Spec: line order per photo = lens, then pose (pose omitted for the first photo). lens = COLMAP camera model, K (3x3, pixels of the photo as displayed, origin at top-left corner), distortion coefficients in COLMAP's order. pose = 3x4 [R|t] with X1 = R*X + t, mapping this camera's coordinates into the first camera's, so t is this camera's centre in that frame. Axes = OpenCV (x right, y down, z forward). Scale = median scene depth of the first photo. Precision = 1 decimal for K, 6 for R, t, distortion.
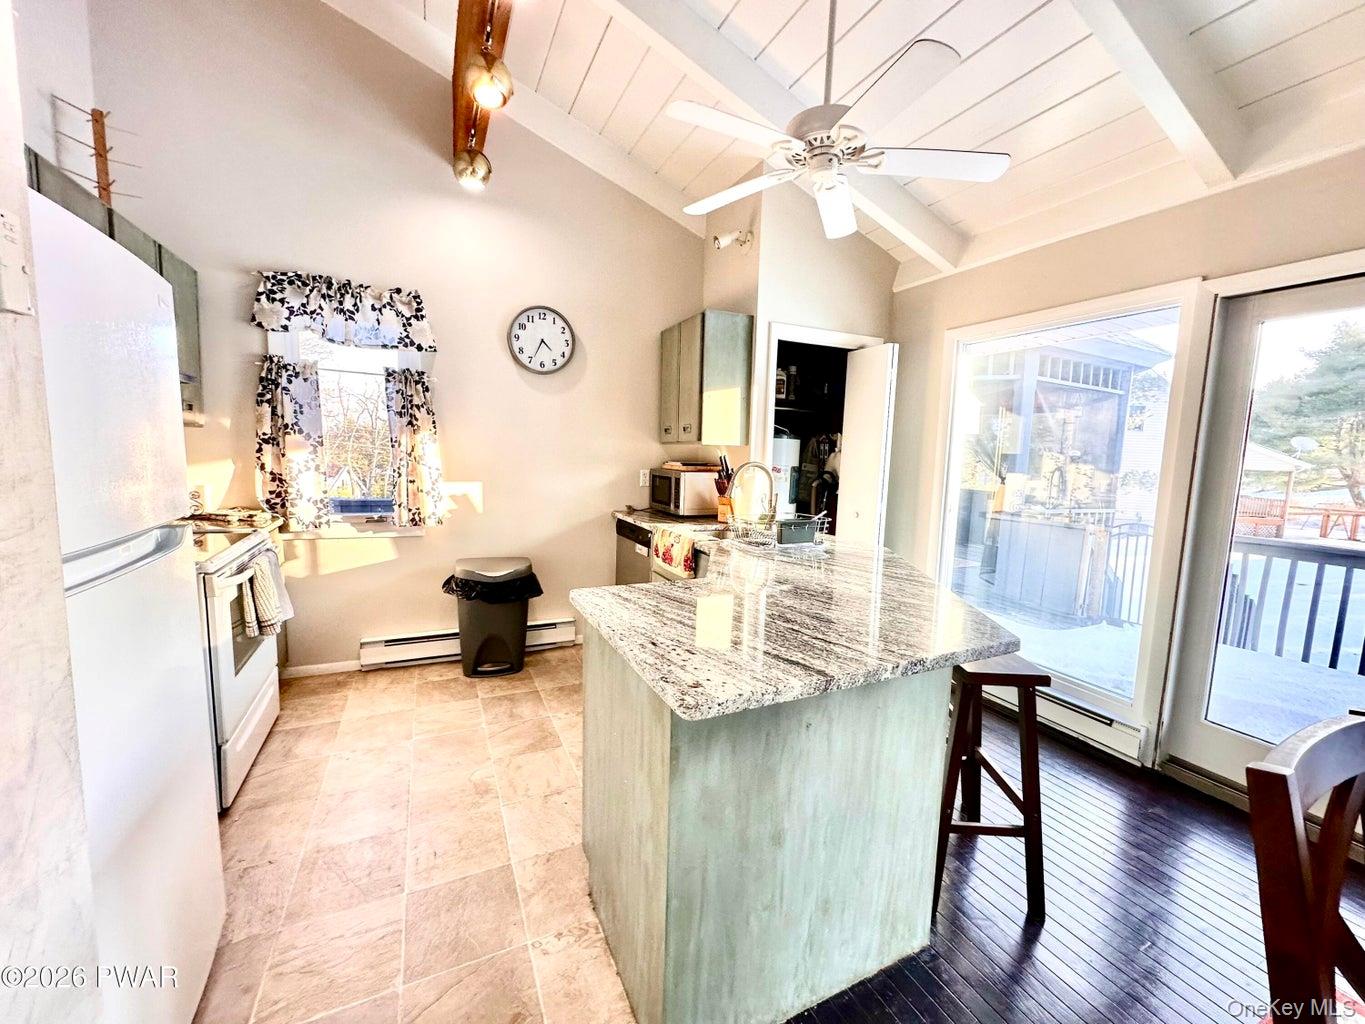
lens RADIAL K [[552.4, 0, 681.7], [0, 552.4, 511.2], [0, 0, 1]] dist [-0.001081, 0.000095]
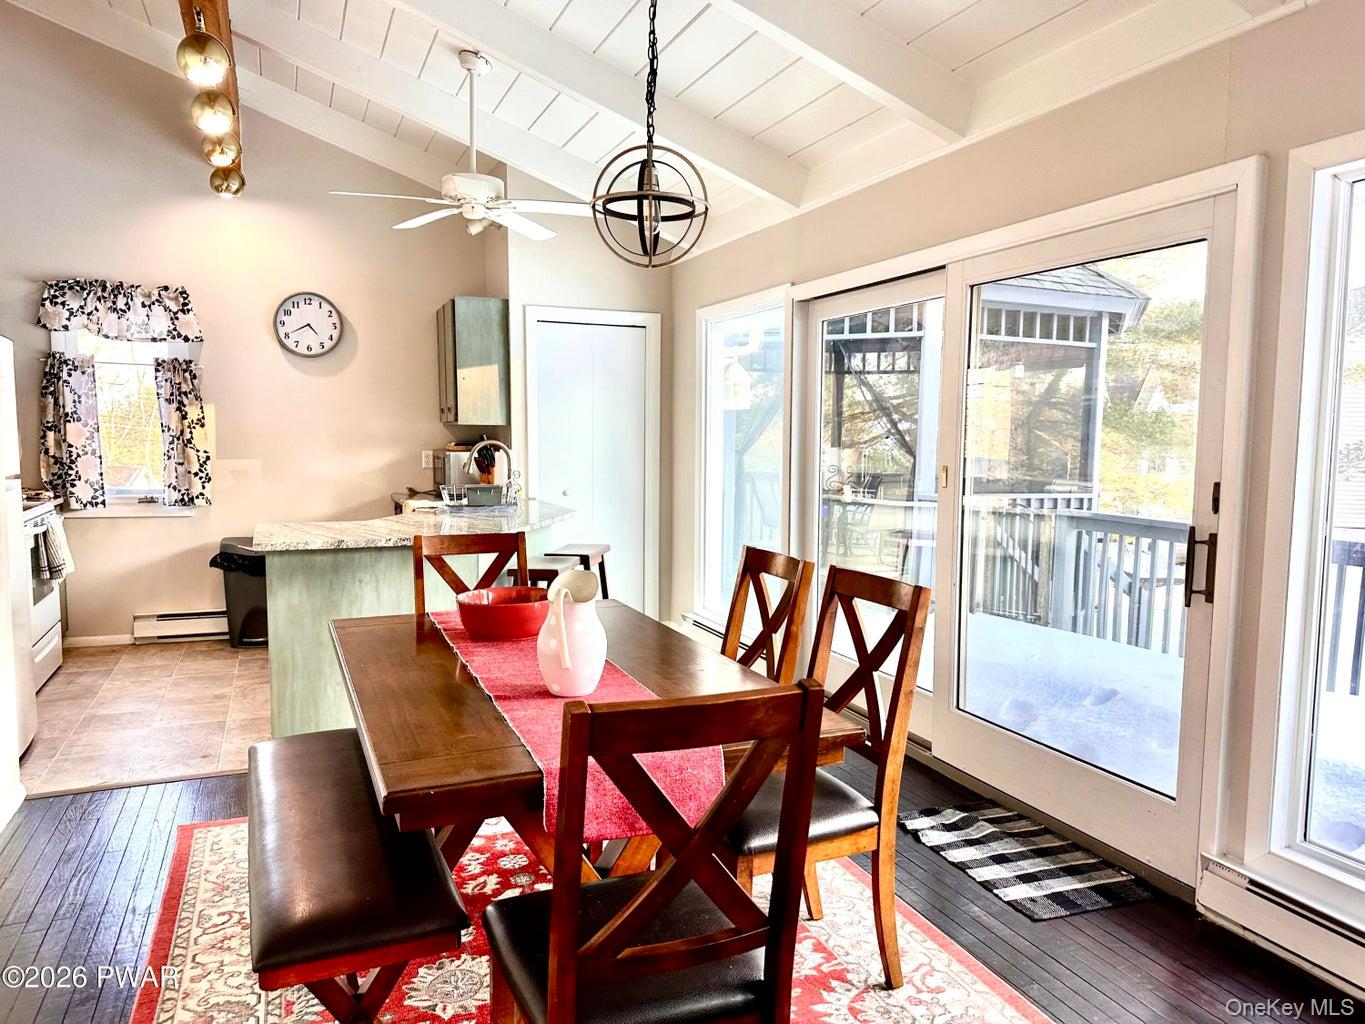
lens RADIAL K [[963.4, 0, 675.3], [0, 963.4, 516.0], [0, 0, 1]] dist [0.020184, -0.027219]
pose [[0.998925, -0.015551, -0.043668, 0.576604], [0.014609, 0.999655, -0.021814, 0.107958], [0.043993, 0.021152, 0.998808, -0.866443]]
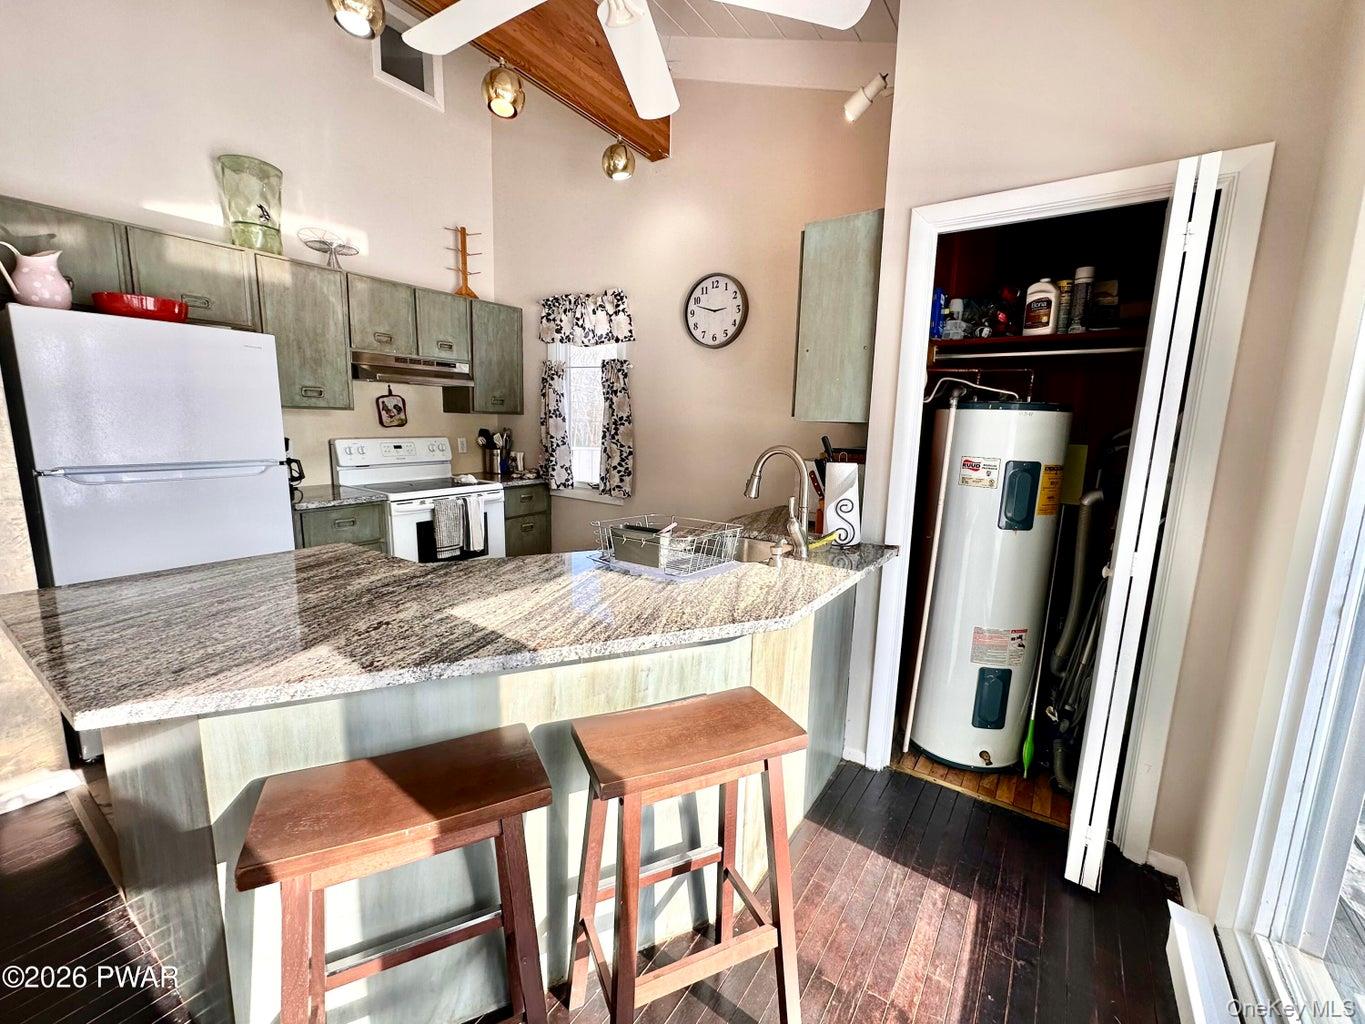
lens RADIAL K [[552.4, 0, 684.8], [0, 552.4, 520.5], [0, 0, 1]] dist [-0.001081, 0.000095]
pose [[0.497487, 0.134812, -0.856932, 0.651353], [-0.111917, 0.989569, 0.090705, -0.047092], [0.860222, 0.050780, 0.507386, 0.584664]]
